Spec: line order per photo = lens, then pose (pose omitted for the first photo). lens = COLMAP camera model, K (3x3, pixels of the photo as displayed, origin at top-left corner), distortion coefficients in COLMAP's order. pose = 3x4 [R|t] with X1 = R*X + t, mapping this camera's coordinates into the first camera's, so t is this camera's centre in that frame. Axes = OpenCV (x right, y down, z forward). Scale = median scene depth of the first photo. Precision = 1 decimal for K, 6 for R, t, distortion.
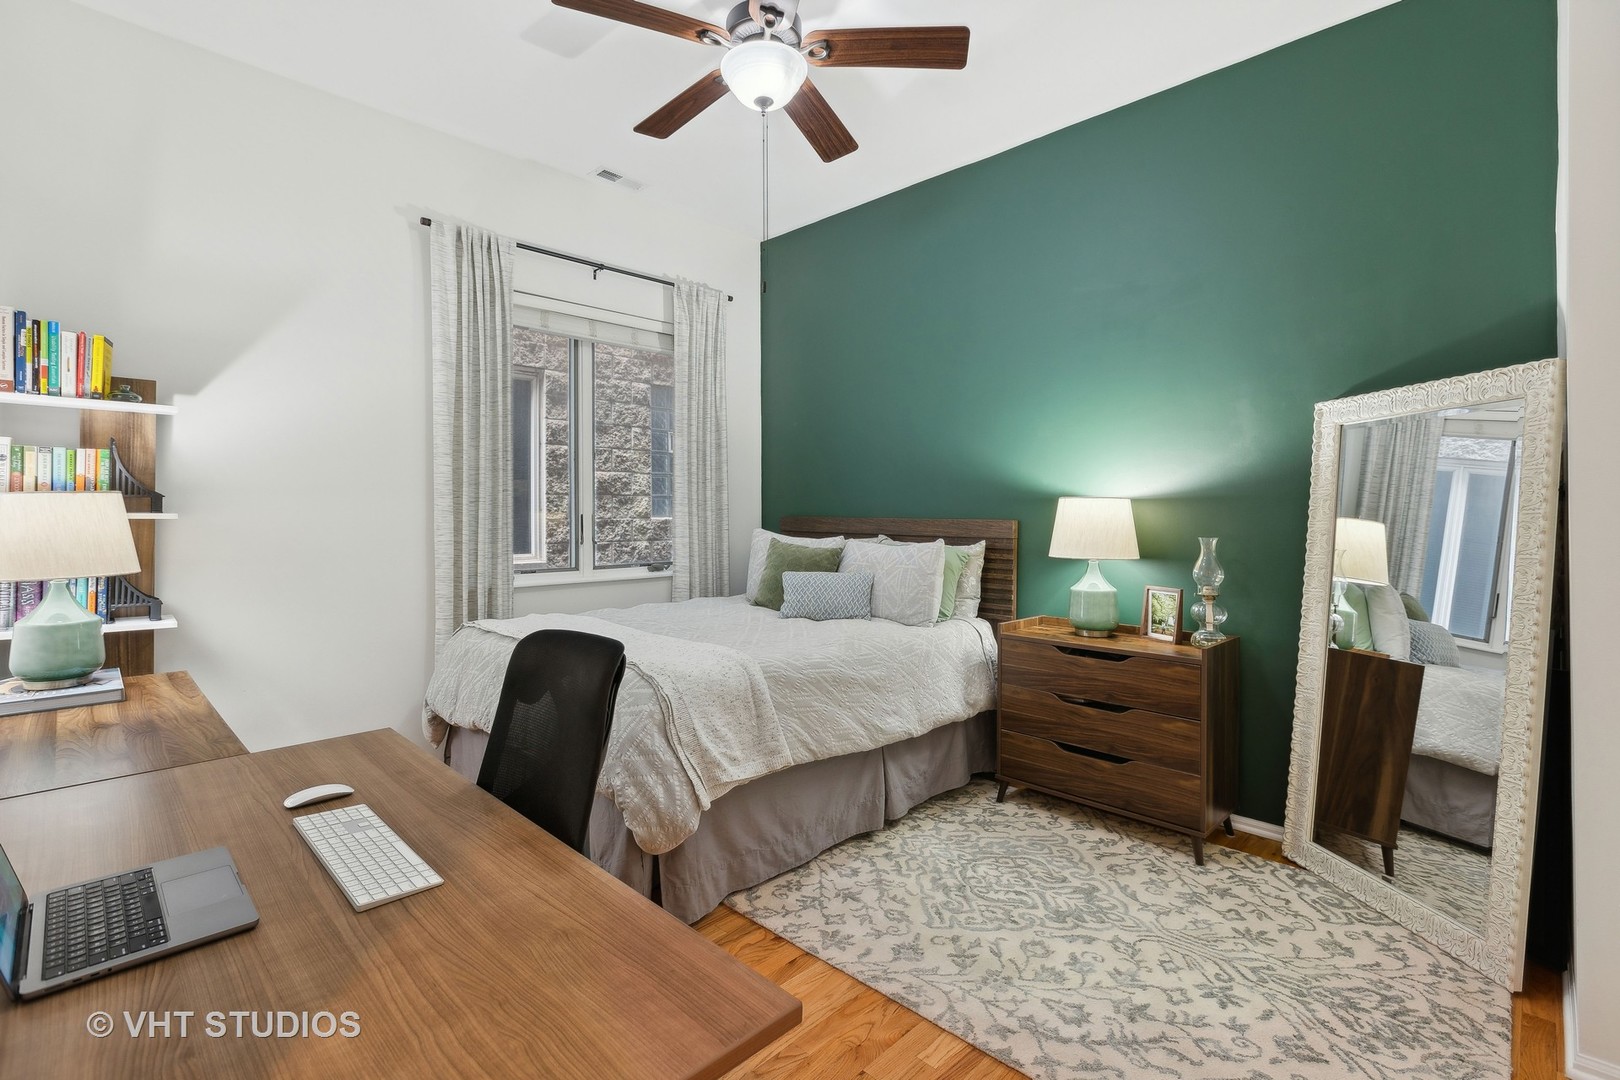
lens RADIAL K [[727.3, 0, 809.4], [0, 727.3, 529.0], [0, 0, 1]] dist [0.003738, -0.000612]
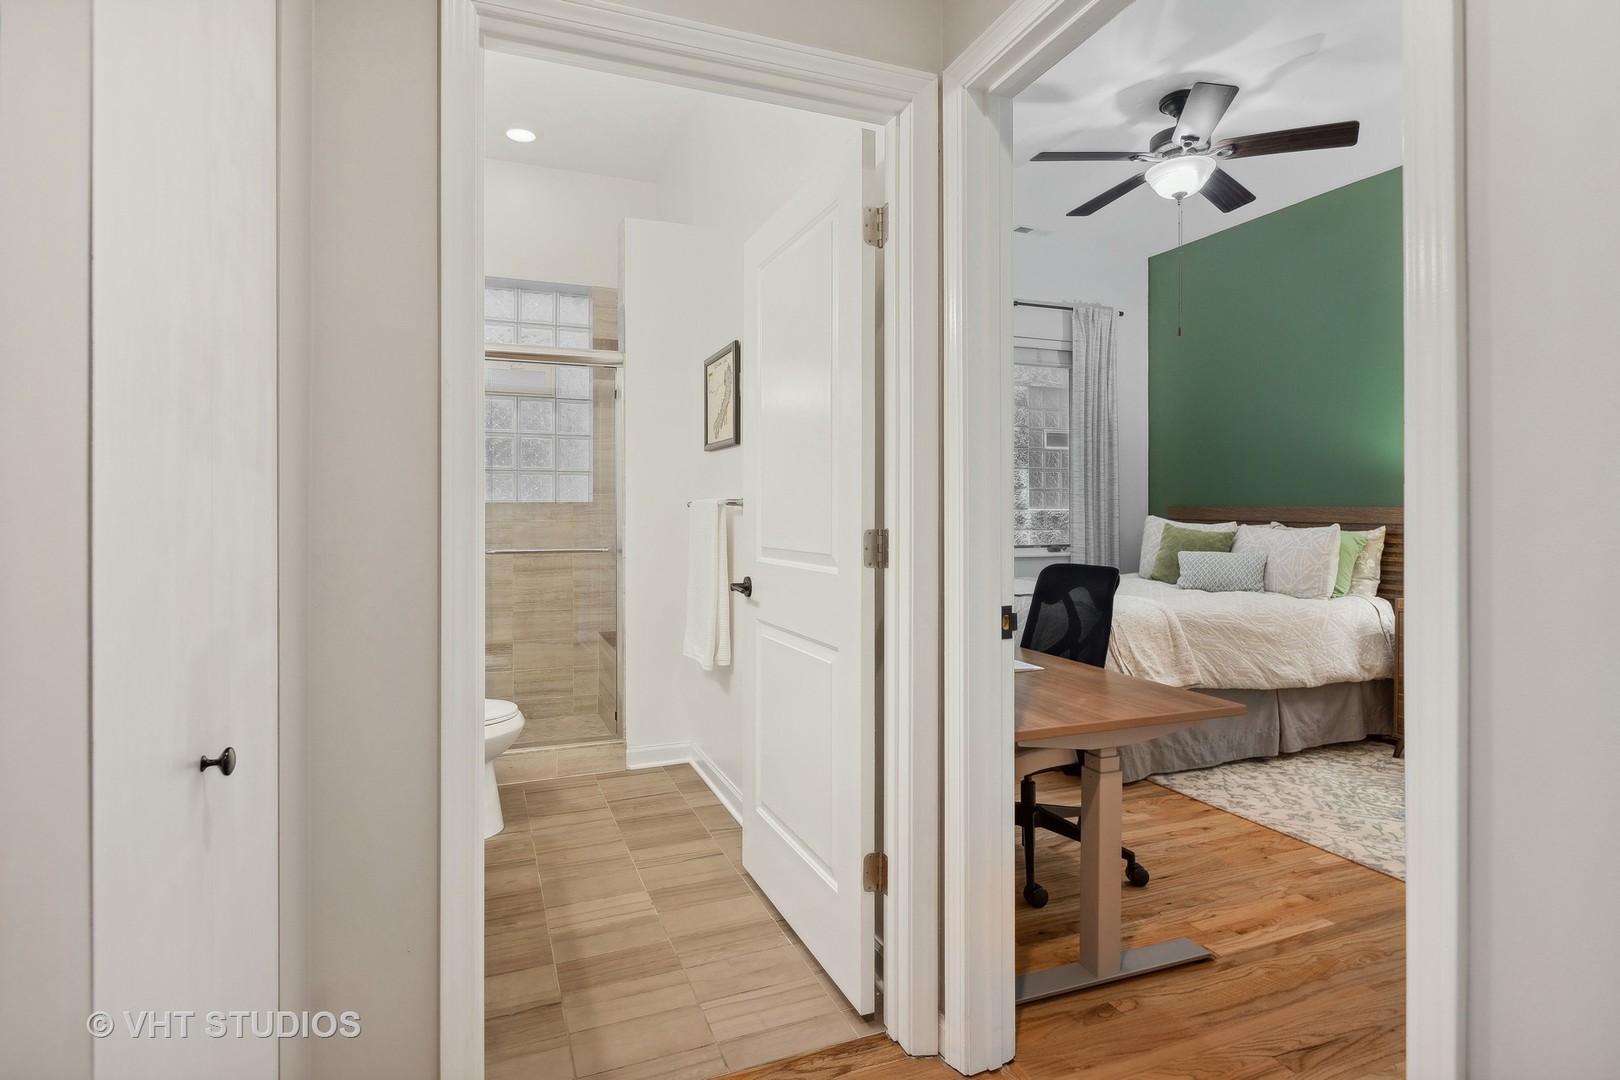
lens RADIAL K [[832.6, 0, 797.8], [0, 832.6, 516.8], [0, 0, 1]] dist [0.006806, 0.000570]
pose [[0.916960, 0.005901, -0.398935, -0.076326], [-0.011639, 0.999861, -0.011961, 0.031649], [0.398809, 0.015611, 0.916901, -0.582940]]
